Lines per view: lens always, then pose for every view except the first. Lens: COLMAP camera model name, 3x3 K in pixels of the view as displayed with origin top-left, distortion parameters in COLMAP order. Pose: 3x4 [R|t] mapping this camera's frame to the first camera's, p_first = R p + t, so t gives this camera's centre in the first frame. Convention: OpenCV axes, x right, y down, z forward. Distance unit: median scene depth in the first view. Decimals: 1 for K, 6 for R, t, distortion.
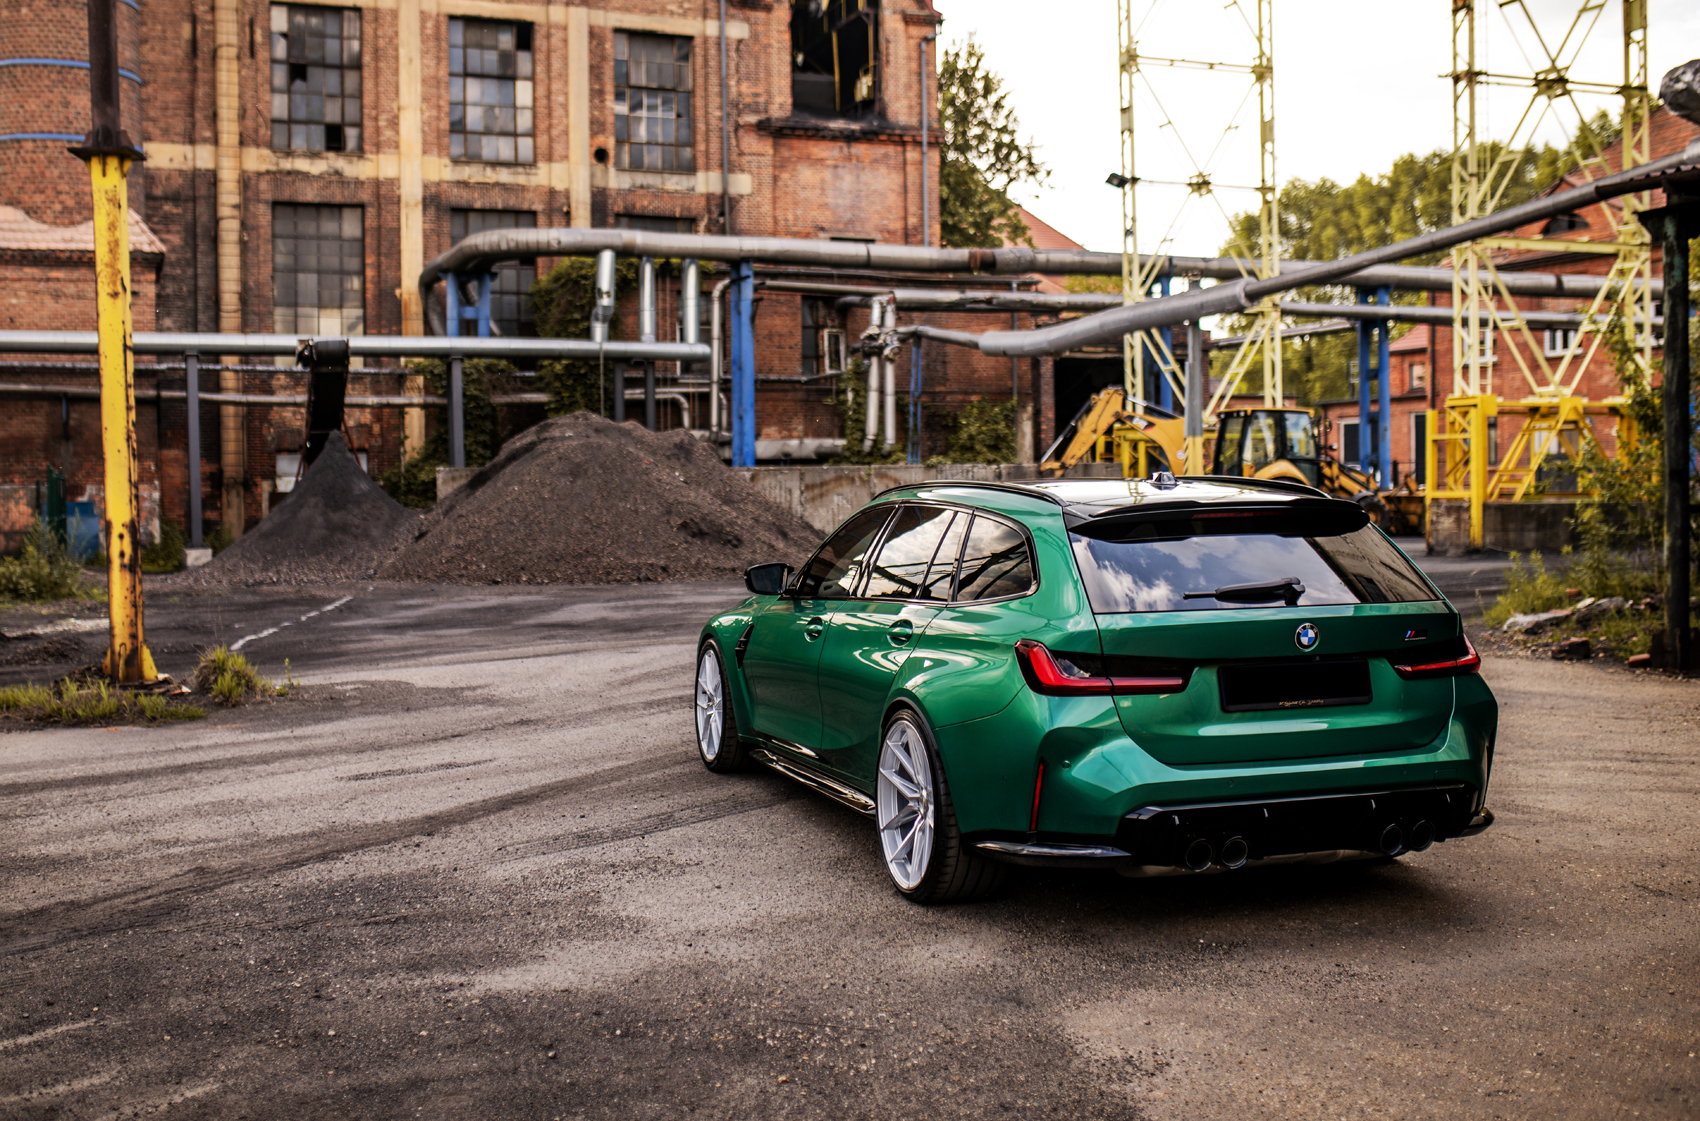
lens RADIAL K [[1773.9, 0, 794.3], [0, 1773.9, 522.6], [0, 0, 1]] dist [-0.071888, 0.115503]
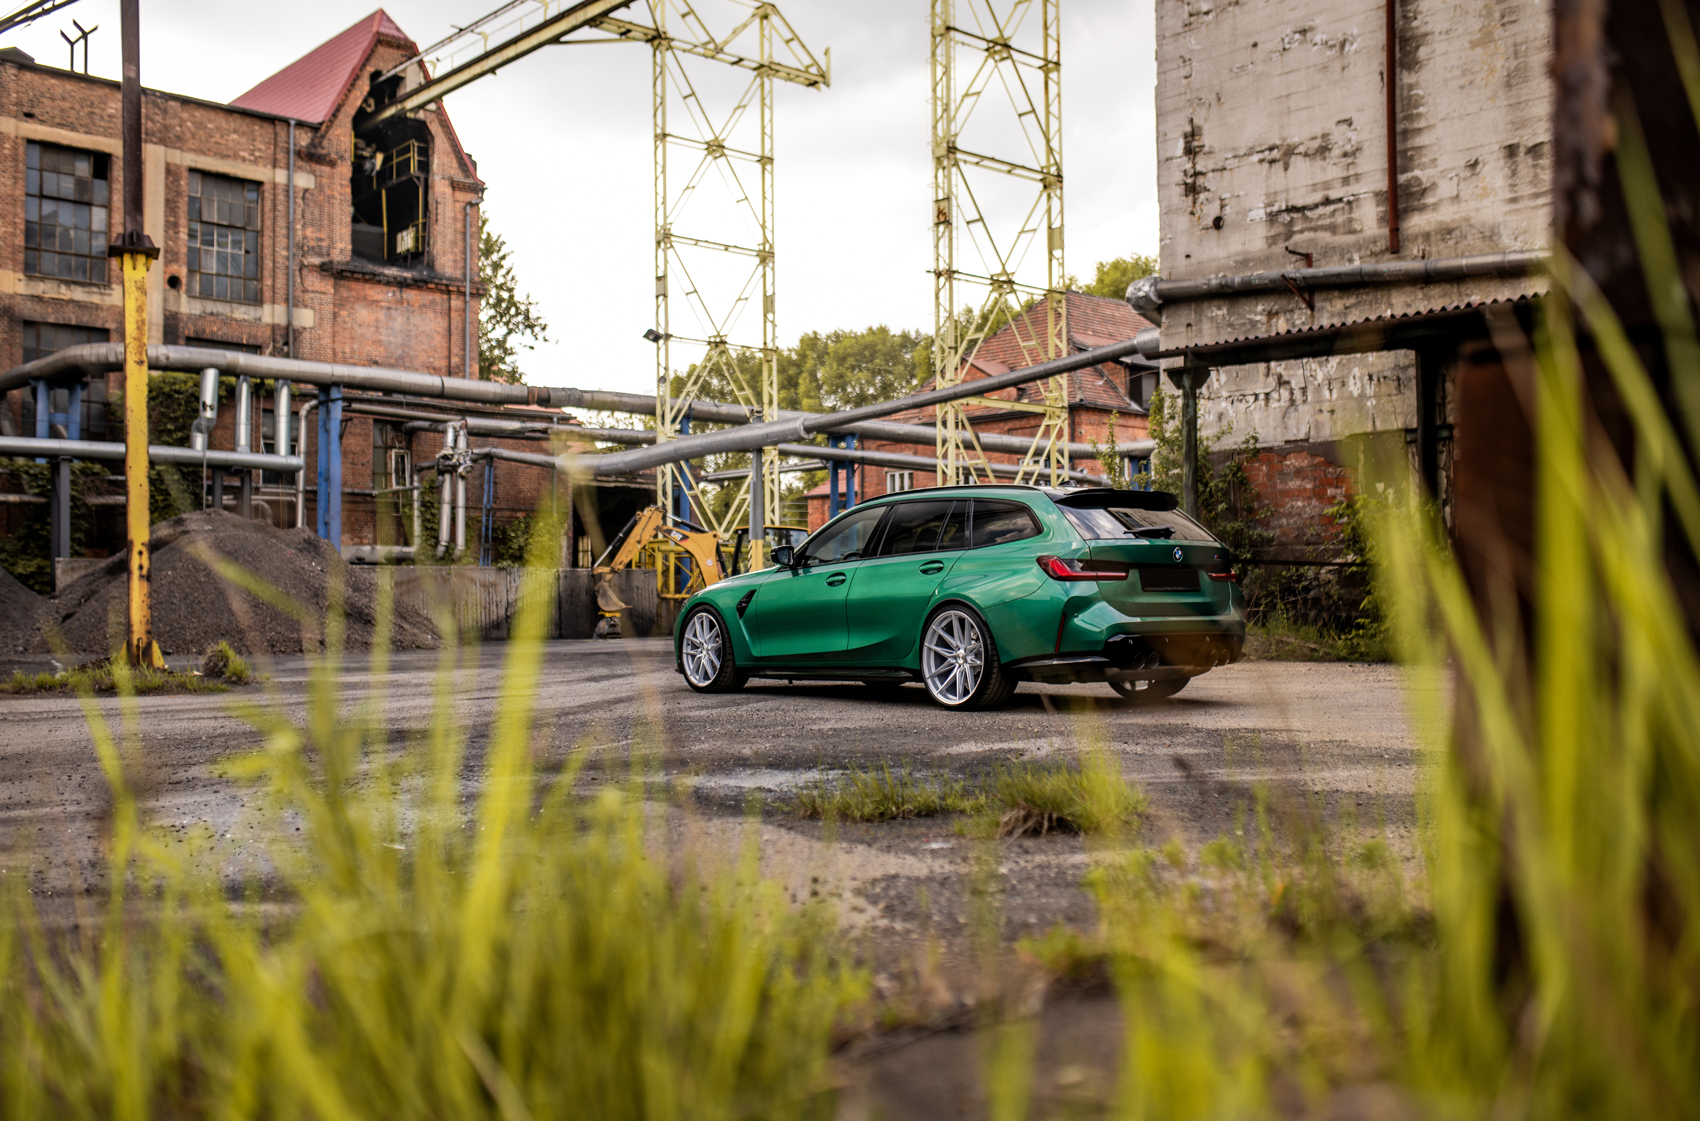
lens RADIAL K [[1640.3, 0, 847.4], [0, 1640.3, 554.3], [0, 0, 1]] dist [-0.069944, 0.112162]
pose [[0.931182, 0.020487, 0.363979, -0.091739], [0.001930, 0.998129, -0.061118, 0.022216], [-0.364550, 0.057615, 0.929400, -0.073024]]
